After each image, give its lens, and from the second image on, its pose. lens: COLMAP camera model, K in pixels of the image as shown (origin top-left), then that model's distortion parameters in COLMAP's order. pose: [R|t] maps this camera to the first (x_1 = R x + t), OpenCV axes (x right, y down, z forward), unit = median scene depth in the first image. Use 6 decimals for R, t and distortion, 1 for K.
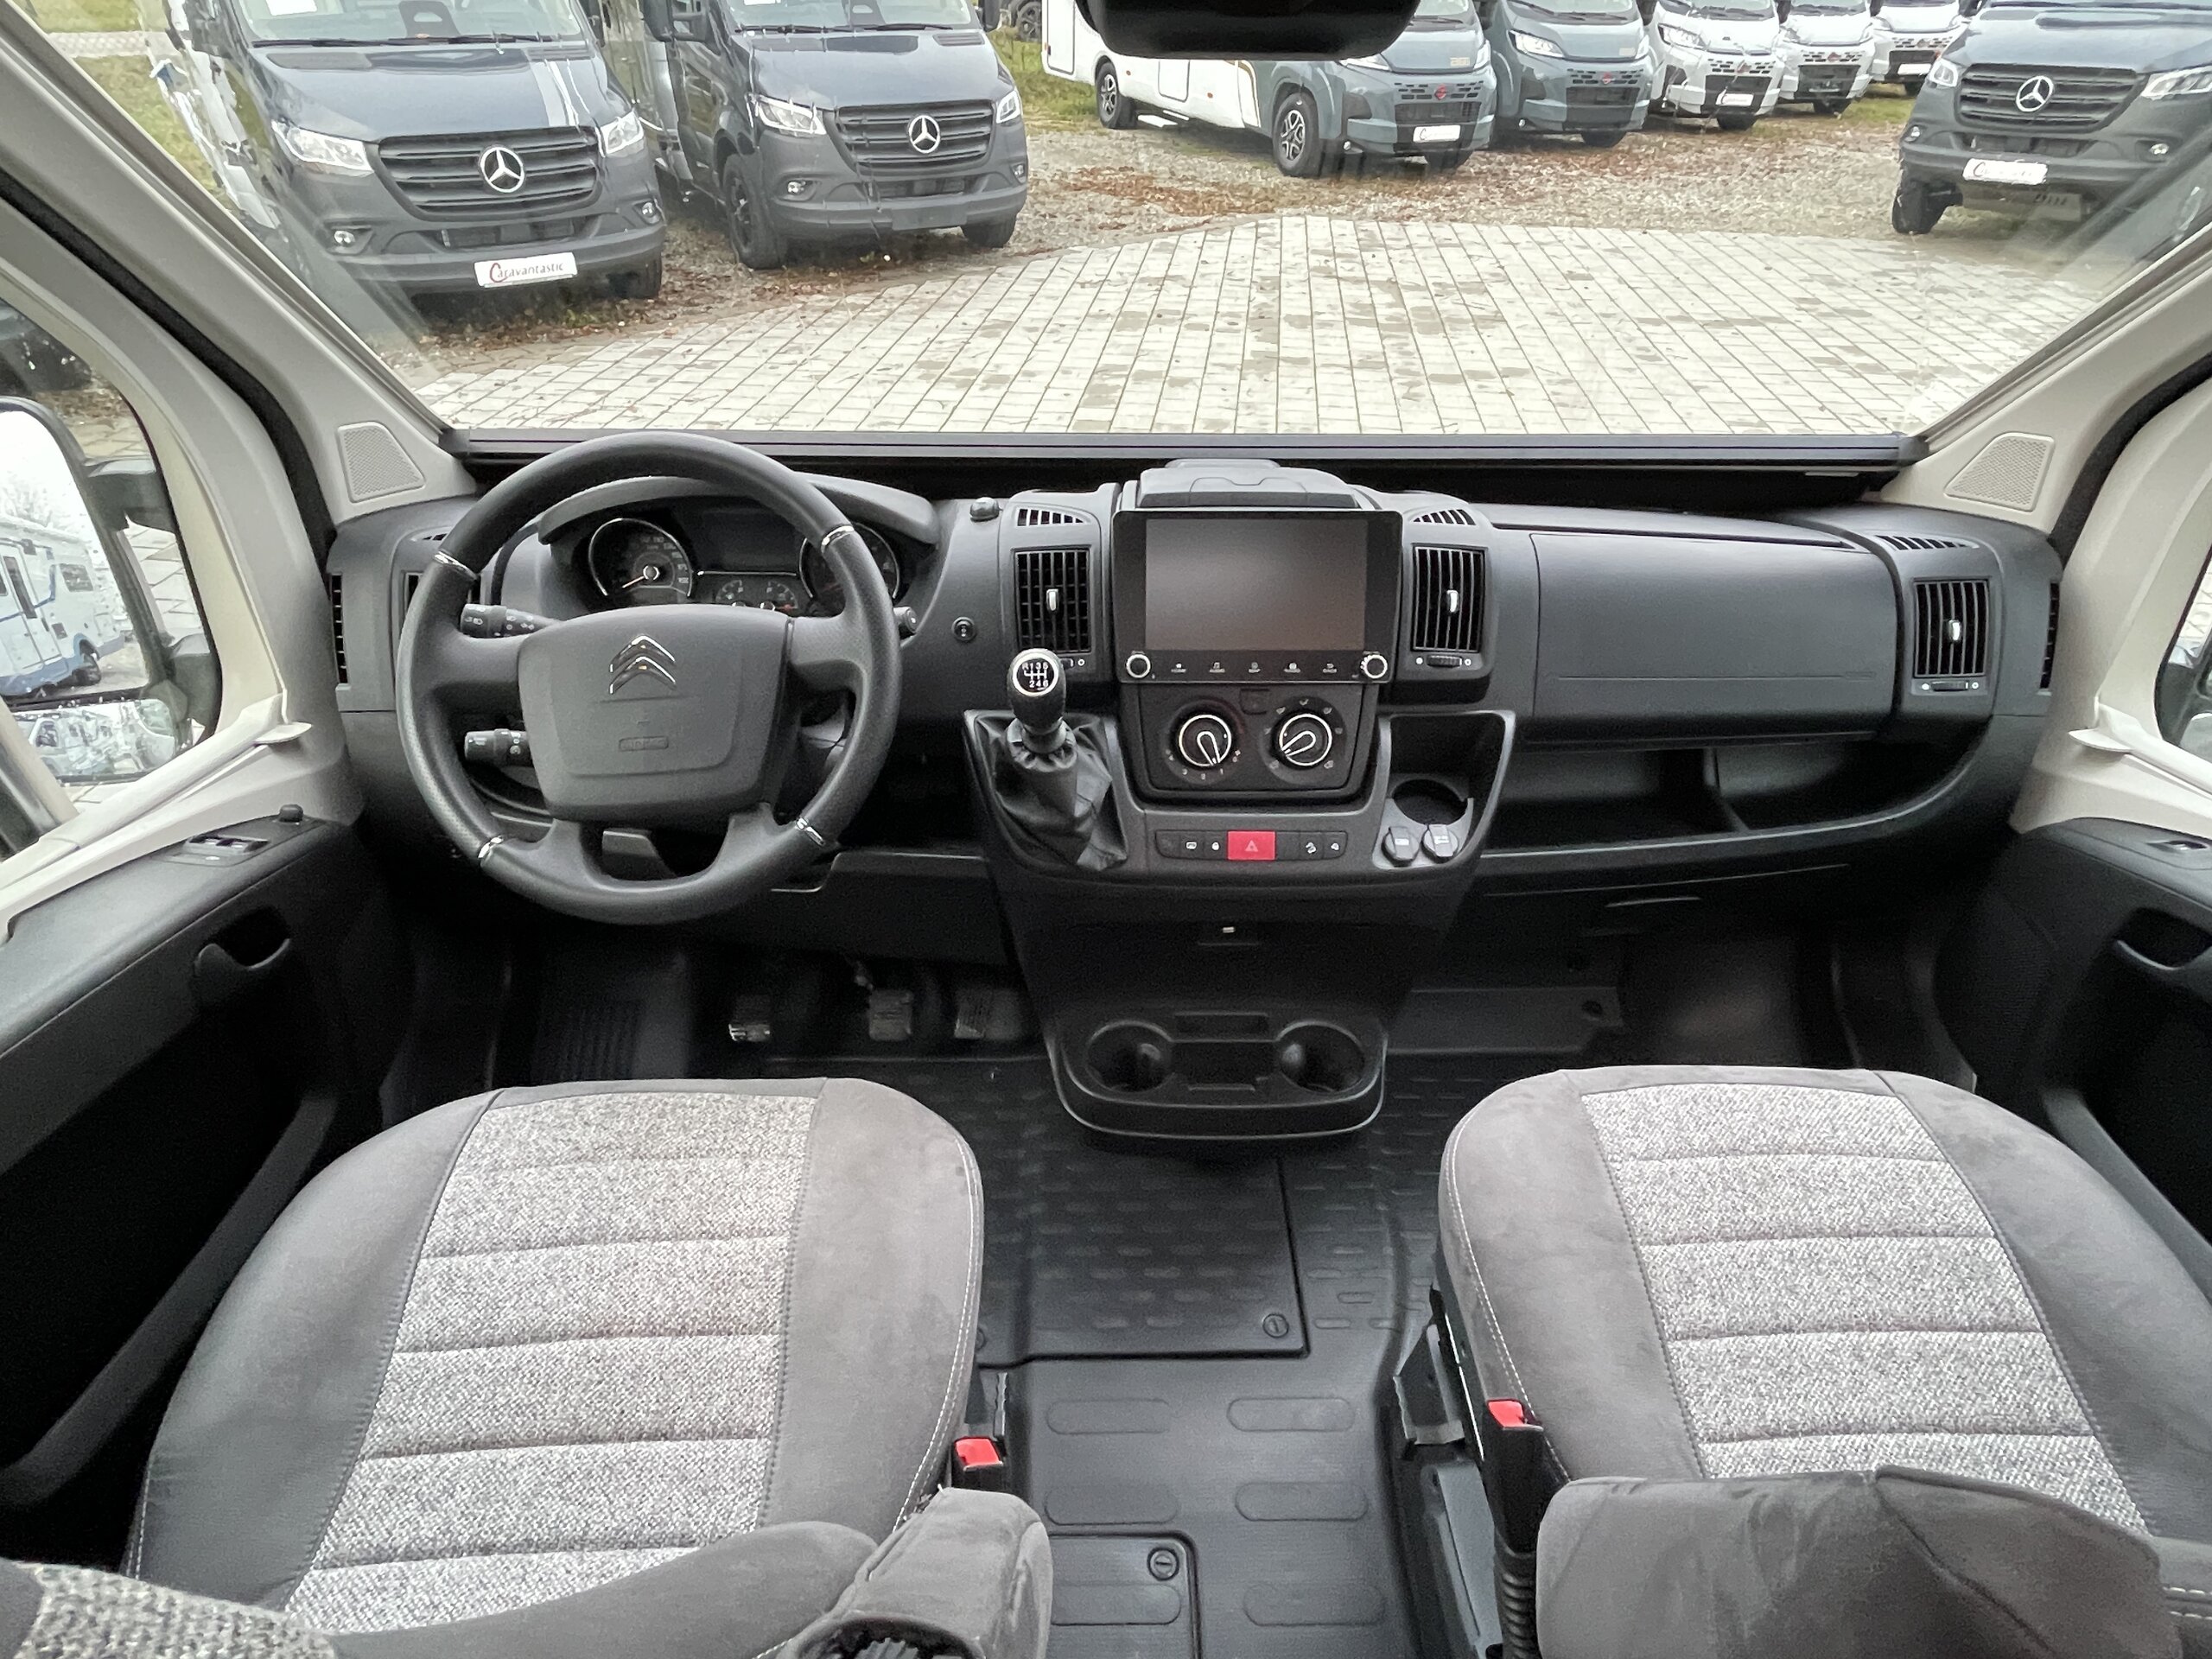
lens RADIAL K [[1250.4, 0, 1106.4], [0, 1250.4, 844.6], [0, 0, 1]] dist [-0.003886, -0.000536]
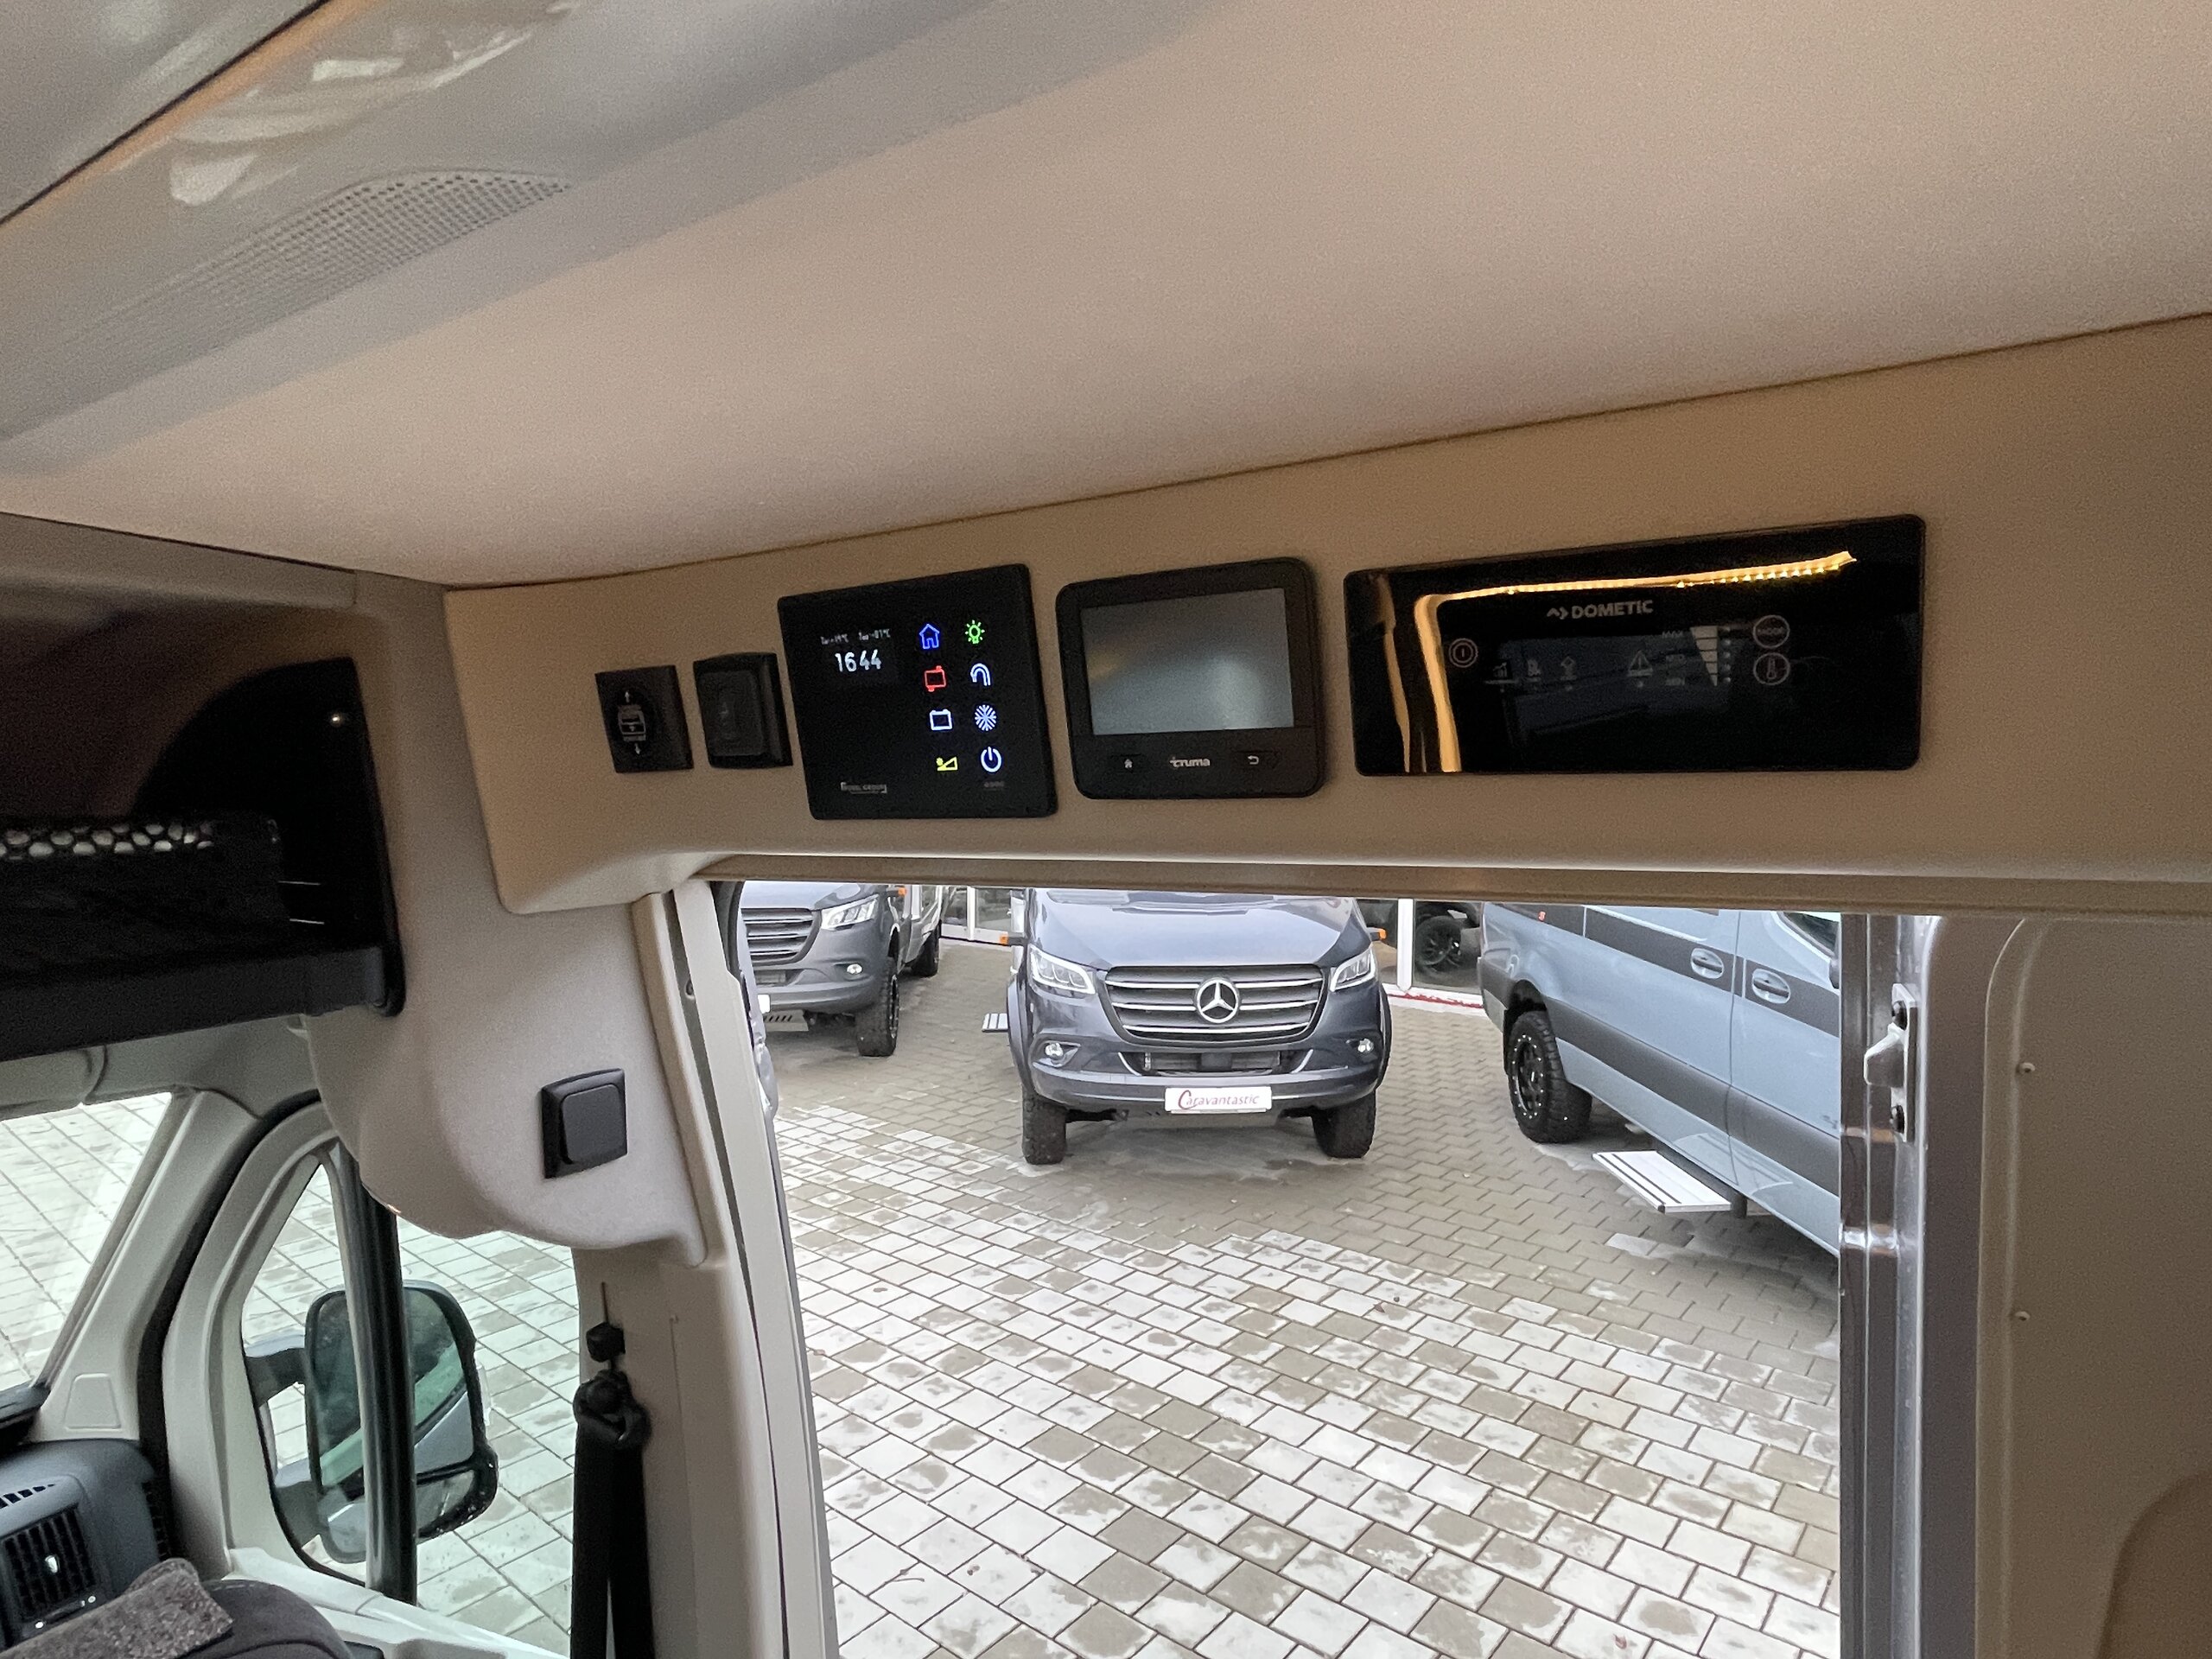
lens RADIAL K [[1250.4, 0, 1098.2], [0, 1250.4, 849.9], [0, 0, 1]] dist [-0.003886, -0.000536]
pose [[0.548873, -0.068510, 0.833094, 0.055661], [0.498083, 0.827191, -0.260131, 0.011902], [-0.671306, 0.557728, 0.488146, -0.109623]]
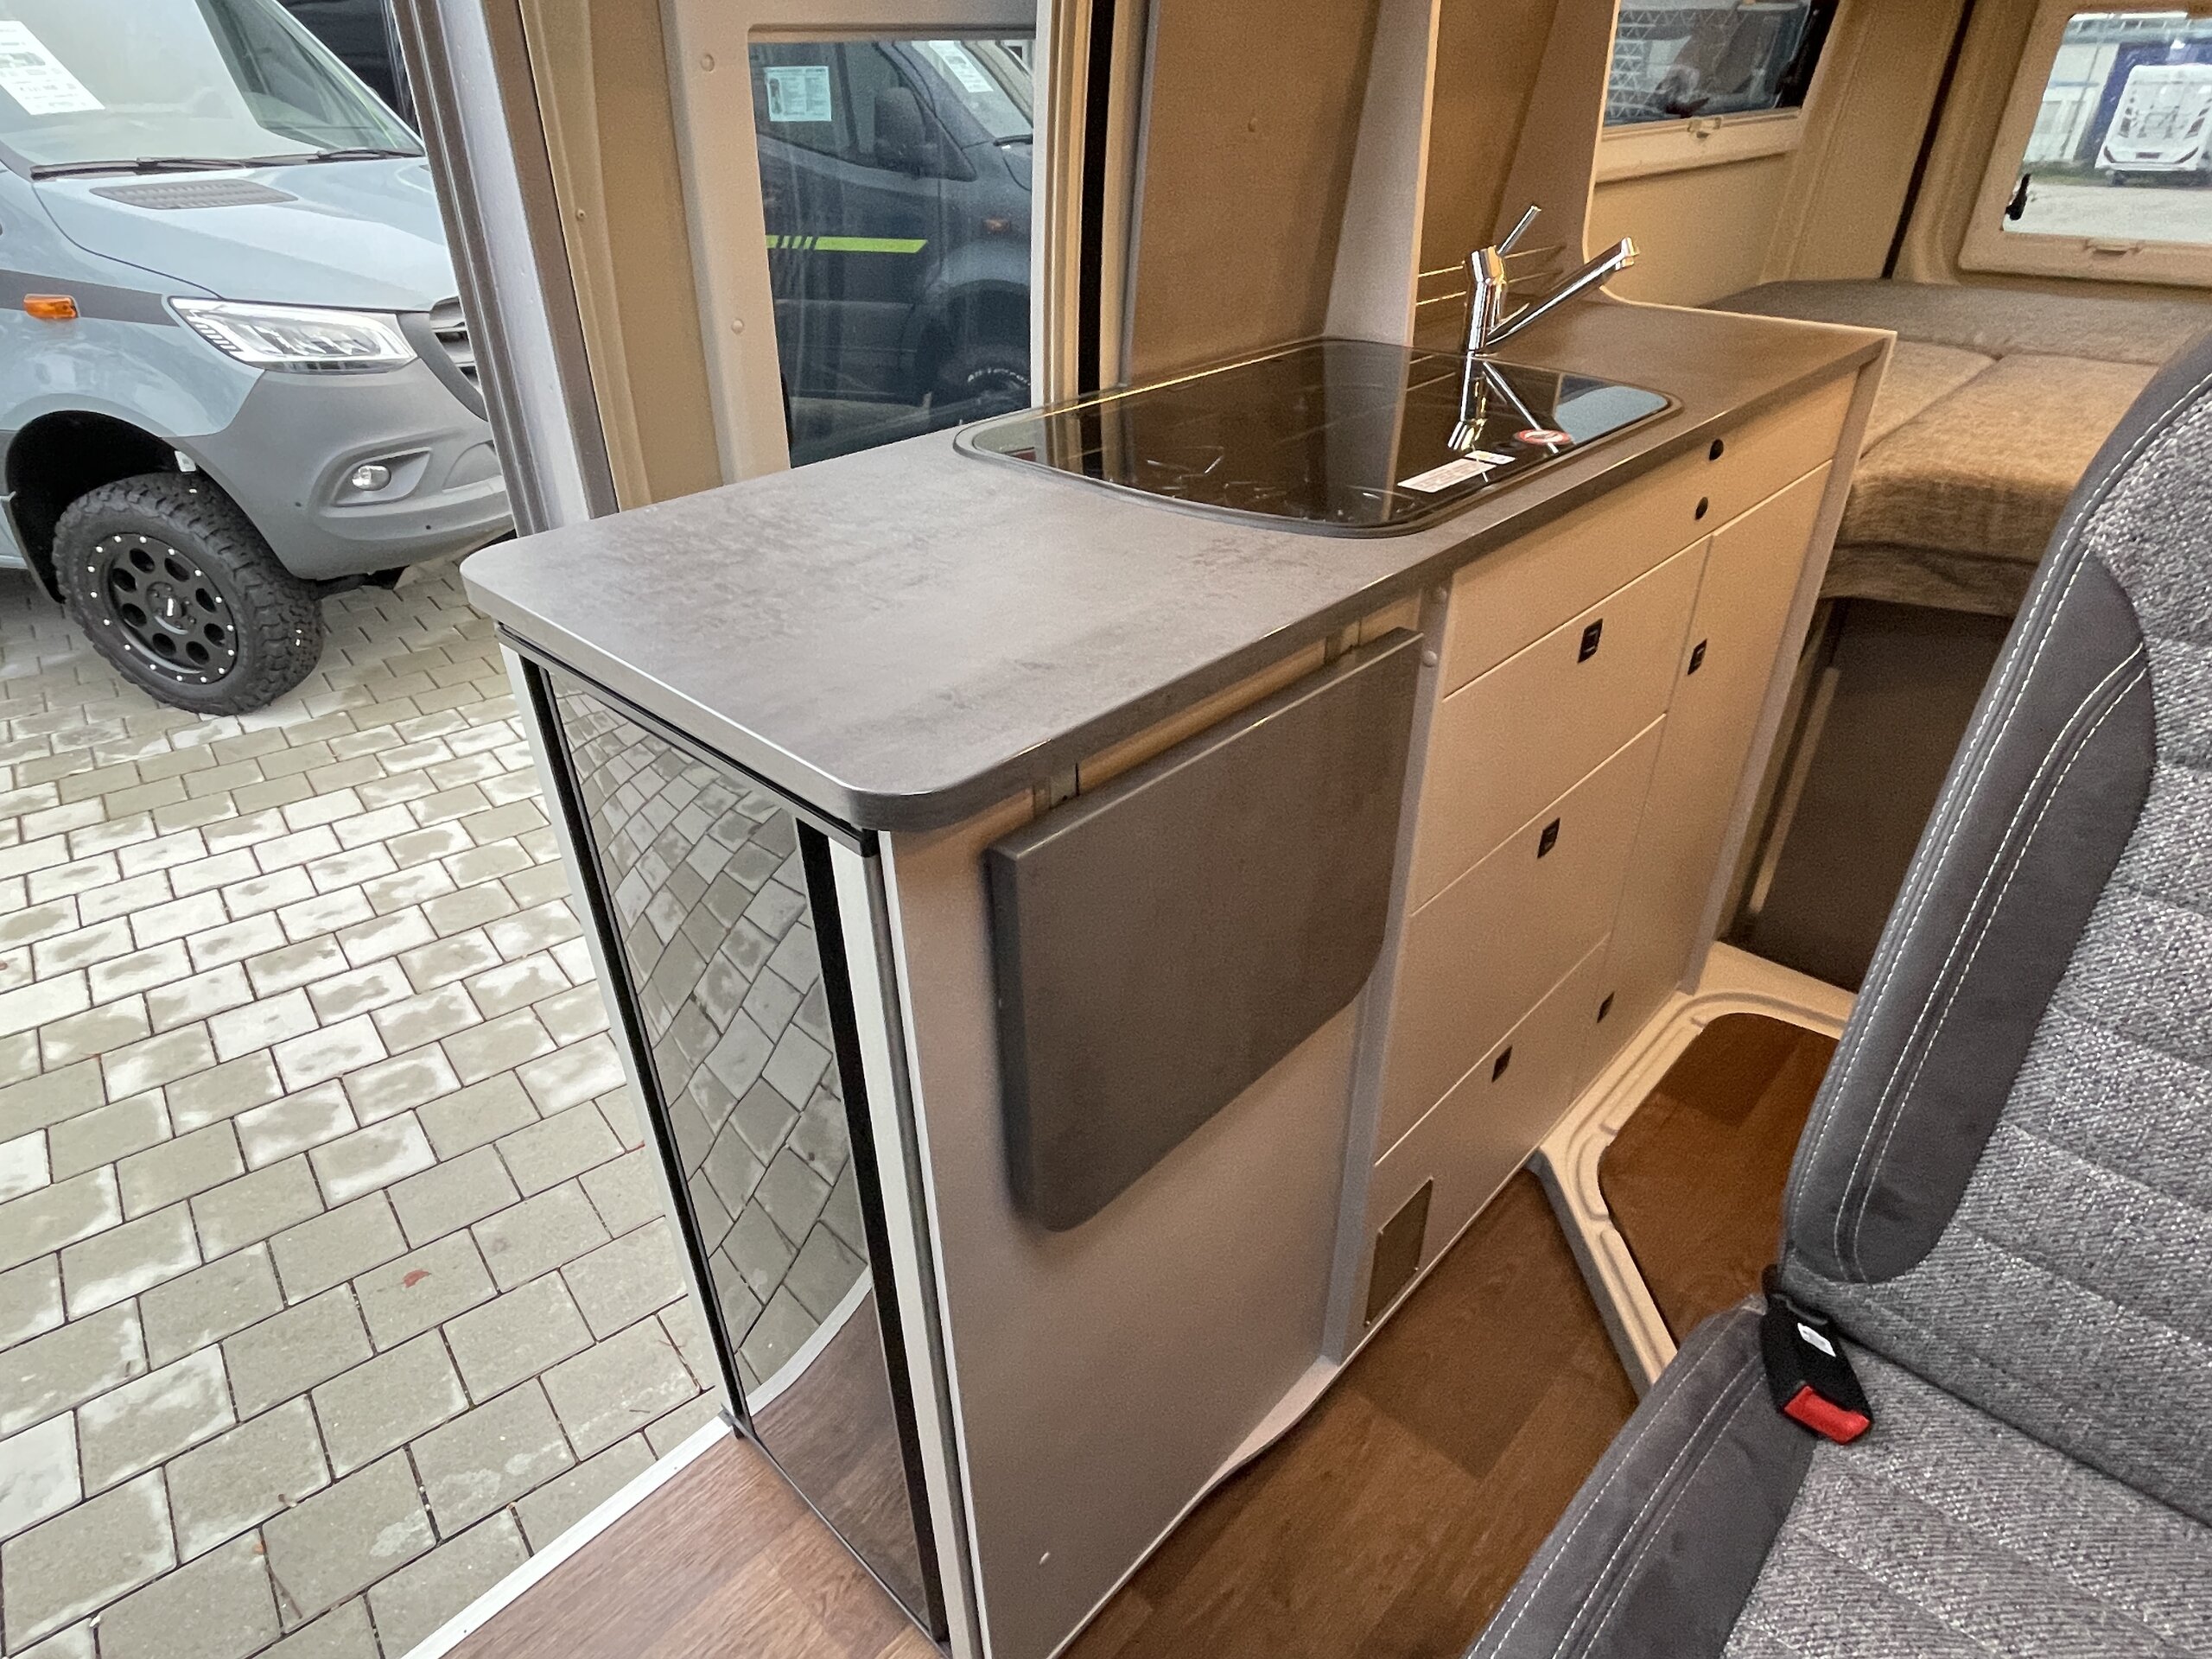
lens RADIAL K [[1250.4, 0, 1094.8], [0, 1250.4, 845.9], [0, 0, 1]] dist [-0.003886, -0.000536]
pose [[-0.705145, -0.379546, 0.598928, 0.016754], [0.406143, 0.476186, 0.779933, 0.032570], [-0.581221, 0.793216, -0.181631, -0.013516]]
